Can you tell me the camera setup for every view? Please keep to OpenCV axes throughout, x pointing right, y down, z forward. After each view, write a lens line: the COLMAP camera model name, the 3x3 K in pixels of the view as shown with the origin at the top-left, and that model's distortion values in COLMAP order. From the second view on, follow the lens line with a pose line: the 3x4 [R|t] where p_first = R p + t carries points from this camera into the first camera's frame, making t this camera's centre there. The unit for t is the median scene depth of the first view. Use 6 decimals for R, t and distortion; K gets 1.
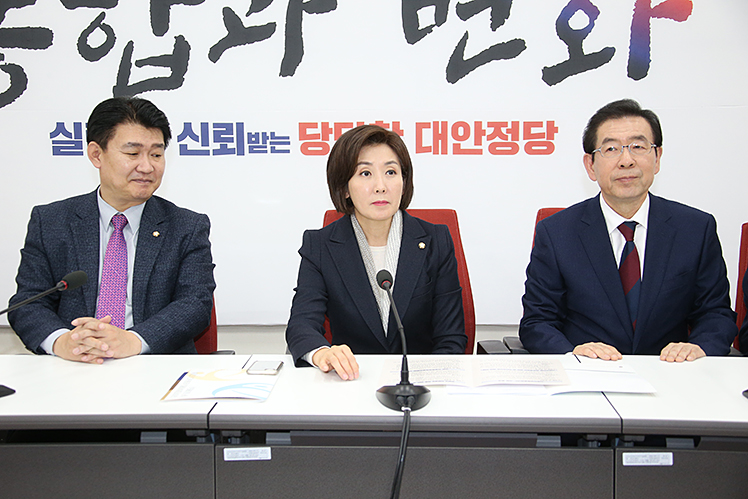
lens RADIAL K [[1093.4, 0, 373.2], [0, 1093.4, 269.4], [0, 0, 1]] dist [0.163626, 0.415443]
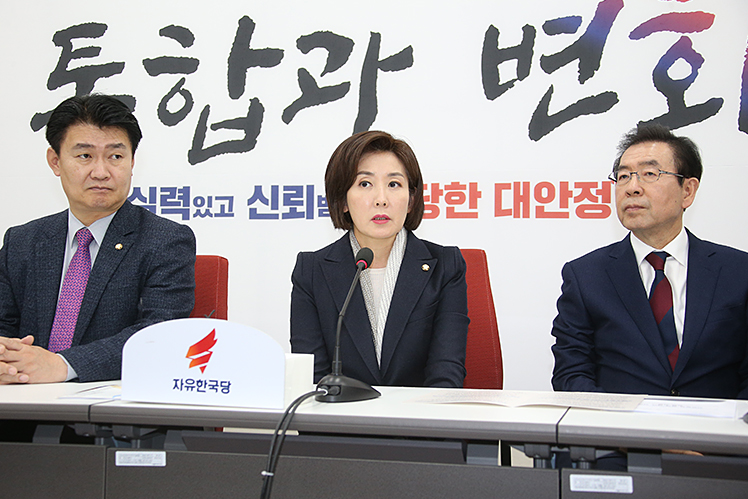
lens RADIAL K [[1093.4, 0, 373.2], [0, 1093.4, 269.4], [0, 0, 1]] dist [0.163626, 0.415443]
pose [[0.980316, 0.014093, -0.196931, 0.120657], [-0.043791, 0.988126, -0.147276, 0.076369], [0.192517, 0.153000, 0.969293, 0.104391]]
